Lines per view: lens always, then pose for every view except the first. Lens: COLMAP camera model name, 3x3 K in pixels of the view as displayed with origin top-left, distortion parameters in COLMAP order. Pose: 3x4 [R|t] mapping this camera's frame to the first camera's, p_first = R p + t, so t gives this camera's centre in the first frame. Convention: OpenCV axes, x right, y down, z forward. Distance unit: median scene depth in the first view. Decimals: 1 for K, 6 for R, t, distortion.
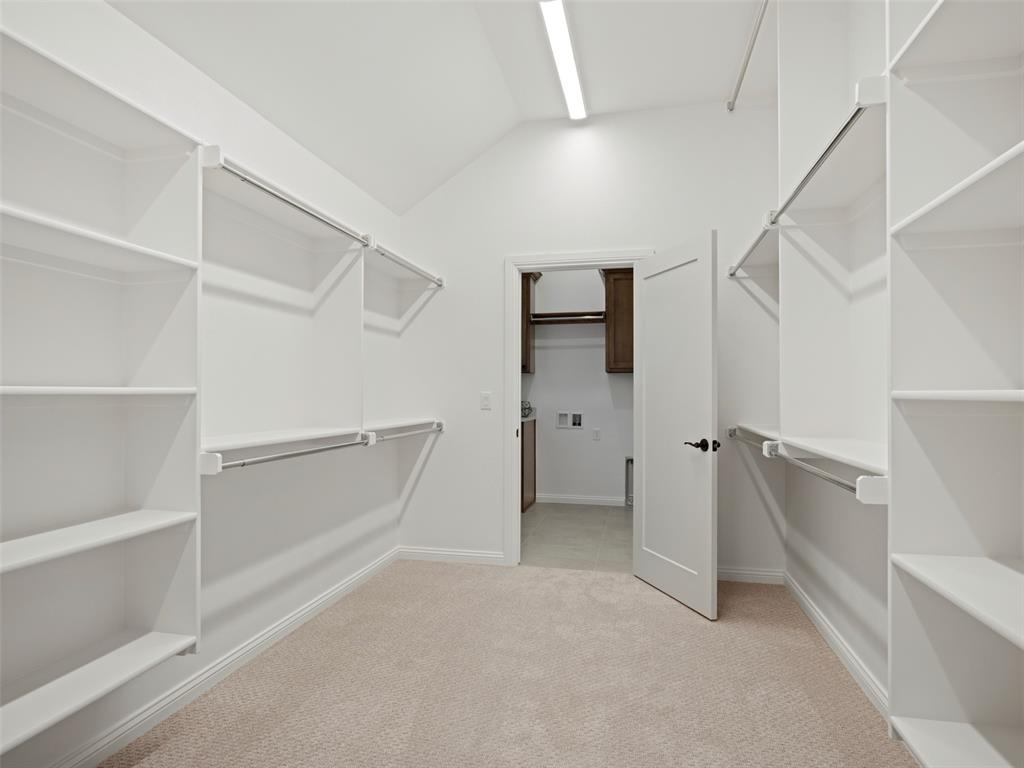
lens RADIAL K [[581.7, 0, 516.6], [0, 581.7, 383.8], [0, 0, 1]] dist [-0.011267, 0.004645]
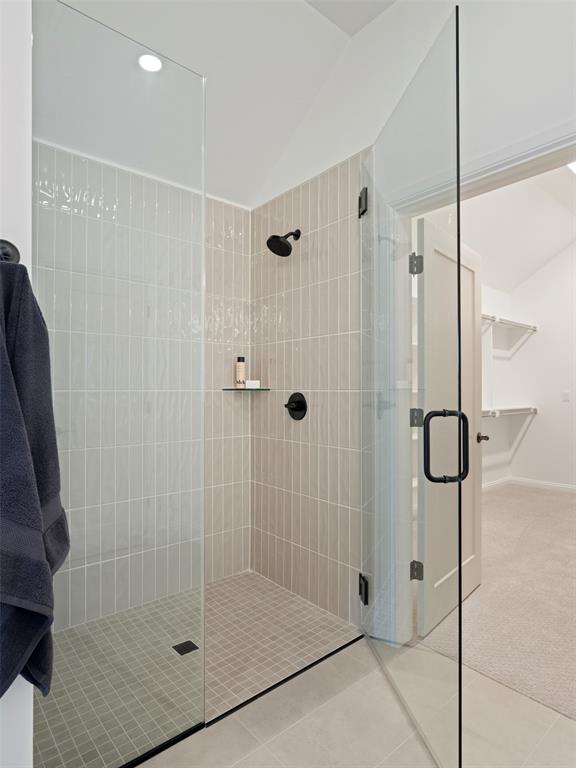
lens RADIAL K [[436.3, 0, 291.2], [0, 436.3, 386.1], [0, 0, 1]] dist [-0.011267, 0.004645]
pose [[0.808196, -0.008308, -0.588856, 0.043983], [0.005827, 0.999964, -0.006111, 0.003535], [0.588885, 0.001508, 0.808215, -0.474716]]
